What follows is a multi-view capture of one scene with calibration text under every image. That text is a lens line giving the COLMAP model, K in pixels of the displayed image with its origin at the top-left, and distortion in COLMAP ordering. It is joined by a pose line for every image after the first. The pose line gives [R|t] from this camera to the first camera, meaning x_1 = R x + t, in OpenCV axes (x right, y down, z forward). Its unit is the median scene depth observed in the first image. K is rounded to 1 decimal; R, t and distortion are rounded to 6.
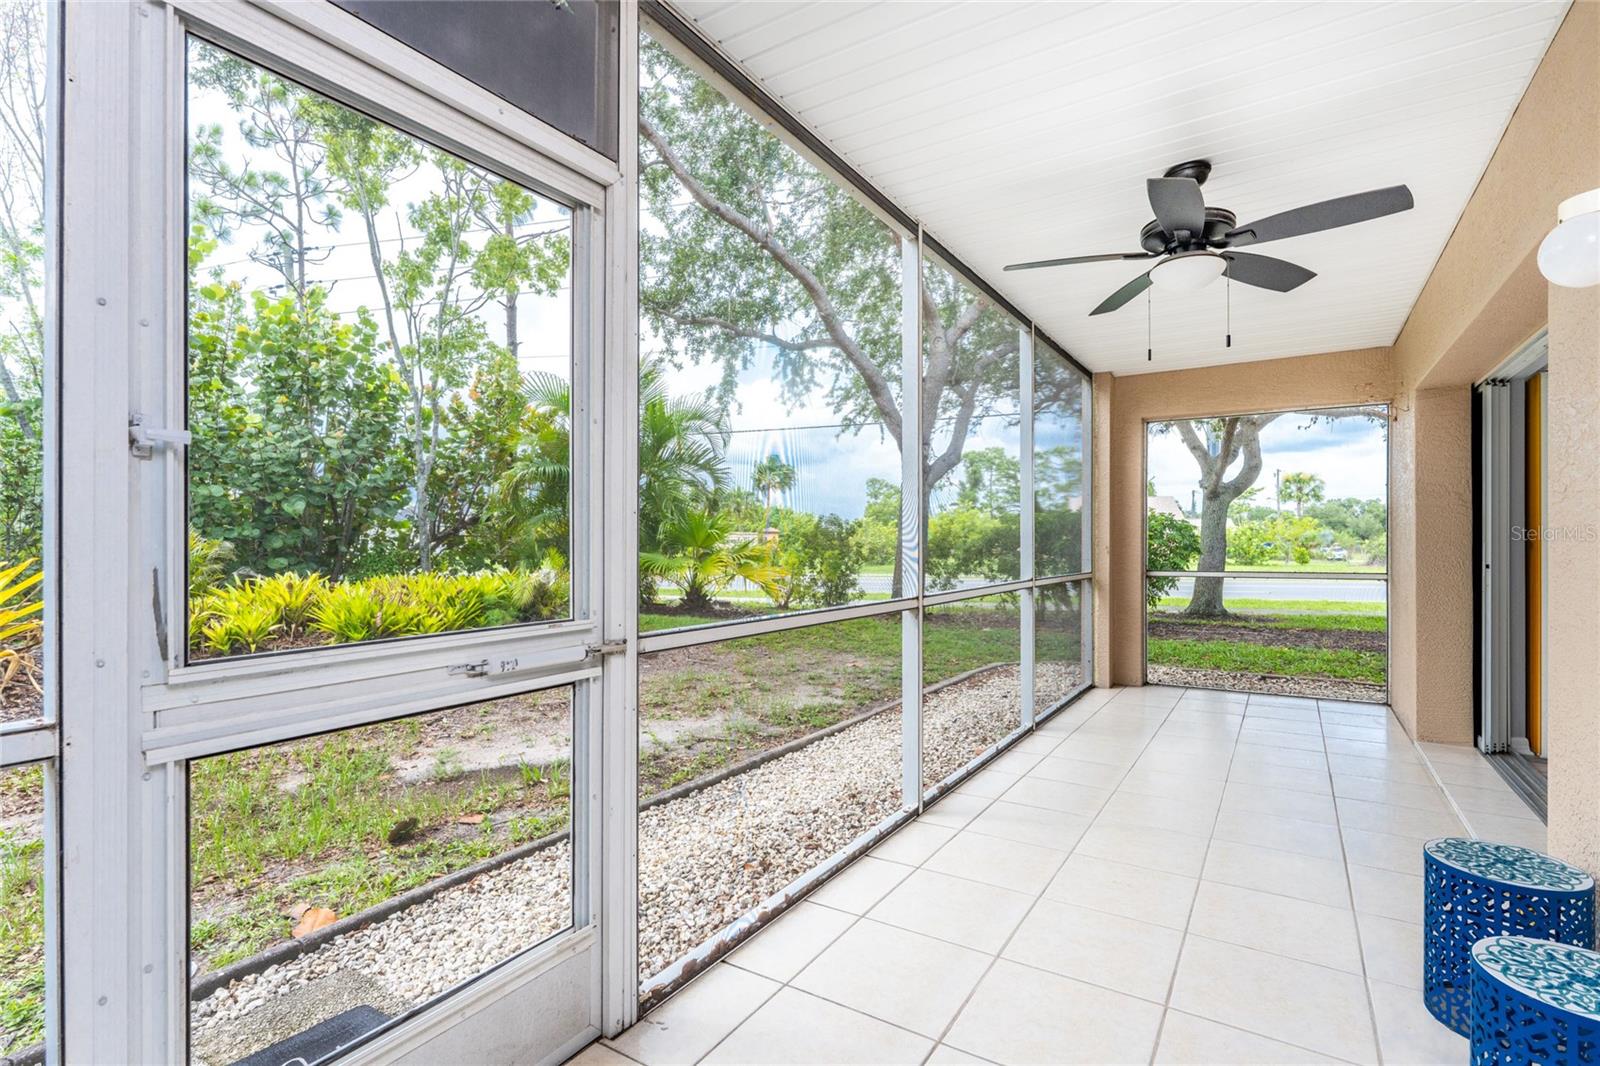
lens RADIAL K [[758.5, 0, 788.1], [0, 758.5, 531.9], [0, 0, 1]] dist [0.000527, 0.000099]
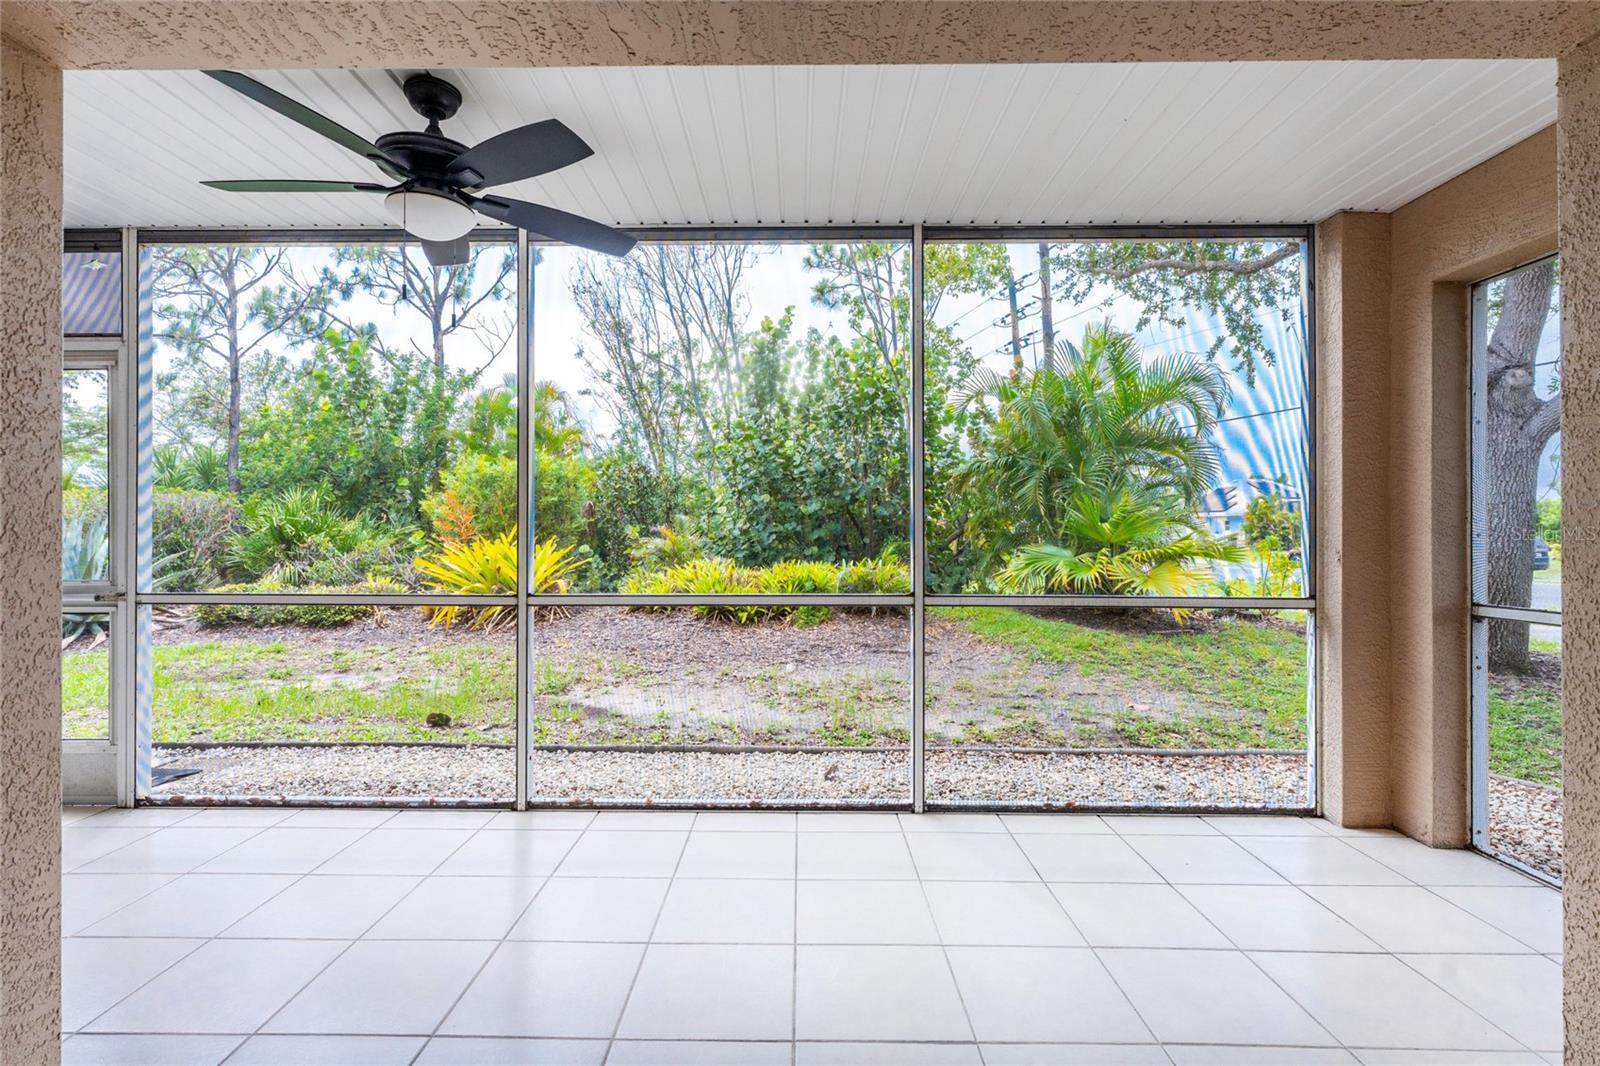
lens RADIAL K [[758.5, 0, 788.1], [0, 758.5, 531.9], [0, 0, 1]] dist [0.000527, 0.000099]
pose [[0.537062, -0.024832, -0.843177, 0.658955], [0.008917, 0.999678, -0.023762, 0.016069], [0.843496, 0.005242, 0.537110, 0.411182]]
